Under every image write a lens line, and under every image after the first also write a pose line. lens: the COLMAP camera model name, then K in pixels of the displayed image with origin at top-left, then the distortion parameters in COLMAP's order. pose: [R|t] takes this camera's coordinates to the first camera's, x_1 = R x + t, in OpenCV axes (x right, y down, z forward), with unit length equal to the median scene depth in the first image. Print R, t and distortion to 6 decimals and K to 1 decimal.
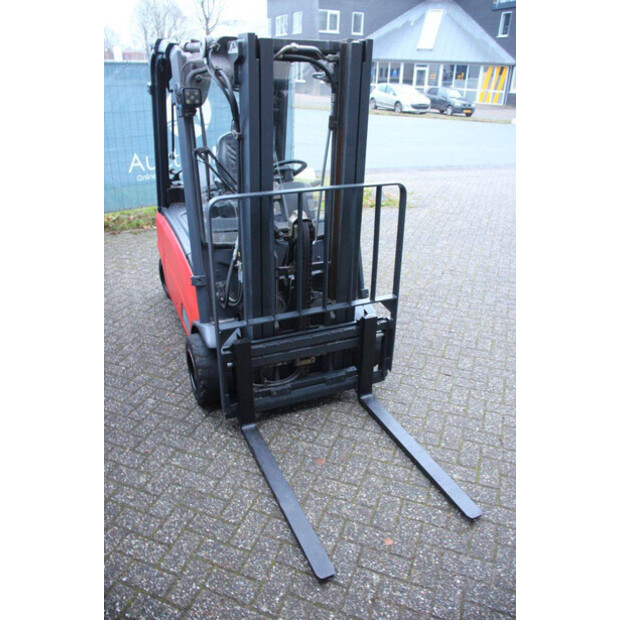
lens RADIAL K [[510.7, 0, 312.2], [0, 510.7, 309.4], [0, 0, 1]] dist [-0.100697, 0.035488]
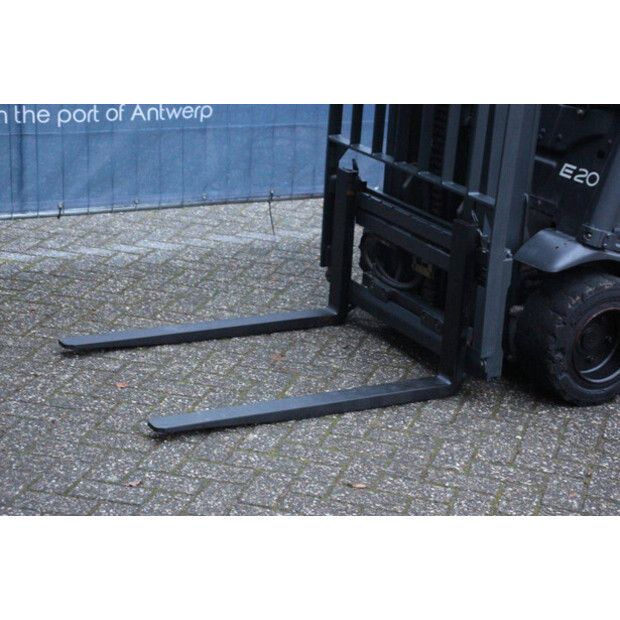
lens RADIAL K [[1478.3, 0, 312.5], [0, 1478.3, 313.5], [0, 0, 1]] dist [0.434628, 0.000000]
pose [[0.087644, 0.306610, -0.947791, 2.099494], [-0.479800, 0.846810, 0.229575, -0.244798], [0.872990, 0.434629, 0.221330, 0.680116]]
